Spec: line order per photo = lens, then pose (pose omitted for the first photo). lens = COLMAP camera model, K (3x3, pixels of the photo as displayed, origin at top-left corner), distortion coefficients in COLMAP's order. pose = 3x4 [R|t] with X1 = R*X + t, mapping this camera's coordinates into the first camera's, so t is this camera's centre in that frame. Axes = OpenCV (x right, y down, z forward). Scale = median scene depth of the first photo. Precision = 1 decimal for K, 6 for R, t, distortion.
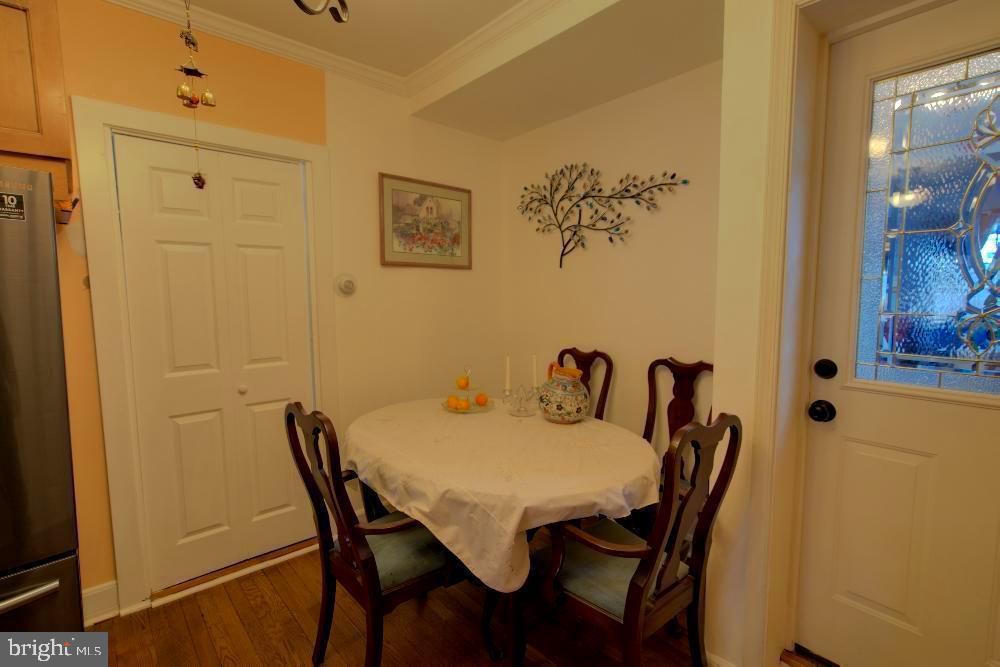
lens RADIAL K [[467.9, 0, 500.1], [0, 467.9, 335.5], [0, 0, 1]] dist [0.026866, -0.018972]
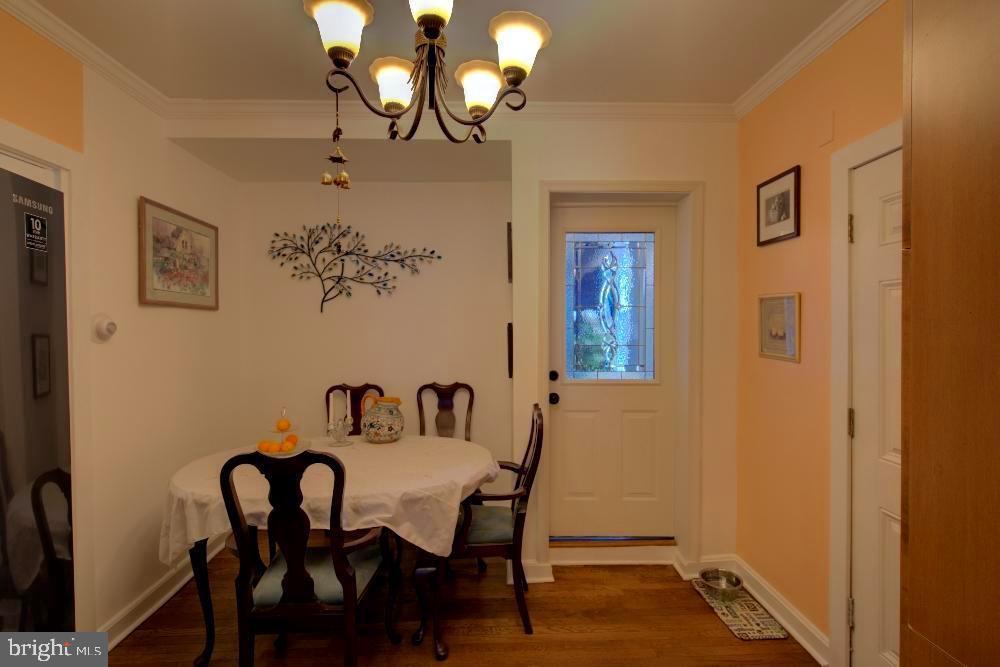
lens RADIAL K [[467.9, 0, 500.1], [0, 467.9, 335.5], [0, 0, 1]] dist [0.026866, -0.018972]
pose [[0.641622, -0.009034, 0.766968, -0.471981], [0.072432, 0.996176, -0.048861, -0.006956], [-0.763594, 0.086904, 0.639822, -0.020899]]
